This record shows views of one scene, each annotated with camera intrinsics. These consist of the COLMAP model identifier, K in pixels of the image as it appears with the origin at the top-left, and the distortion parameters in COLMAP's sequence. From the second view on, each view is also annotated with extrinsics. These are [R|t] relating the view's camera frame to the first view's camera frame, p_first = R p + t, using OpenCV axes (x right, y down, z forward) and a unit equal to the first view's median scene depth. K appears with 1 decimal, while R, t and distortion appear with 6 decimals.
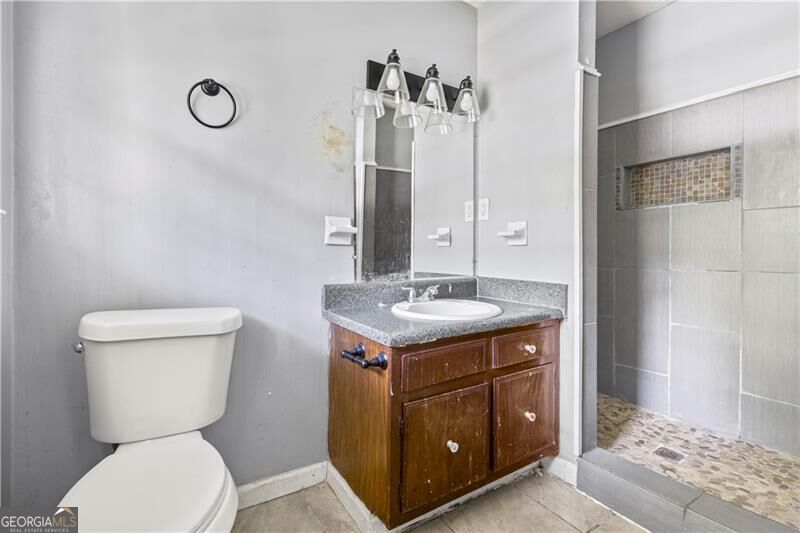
lens RADIAL K [[376.4, 0, 398.4], [0, 376.4, 261.5], [0, 0, 1]] dist [0.000646, 0.000062]
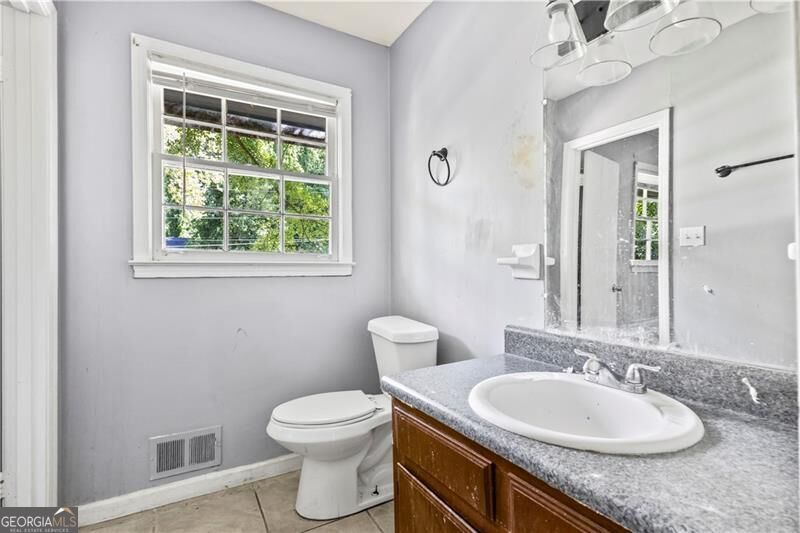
lens RADIAL K [[384.0, 0, 400.0], [0, 384.0, 266.5], [0, 0, 1]] dist [0.001612, 0.000021]
pose [[-0.046217, -0.003074, -0.998927, 0.797012], [-0.030250, 0.999541, -0.001676, -0.070643], [0.998473, 0.030140, -0.046288, 0.897660]]
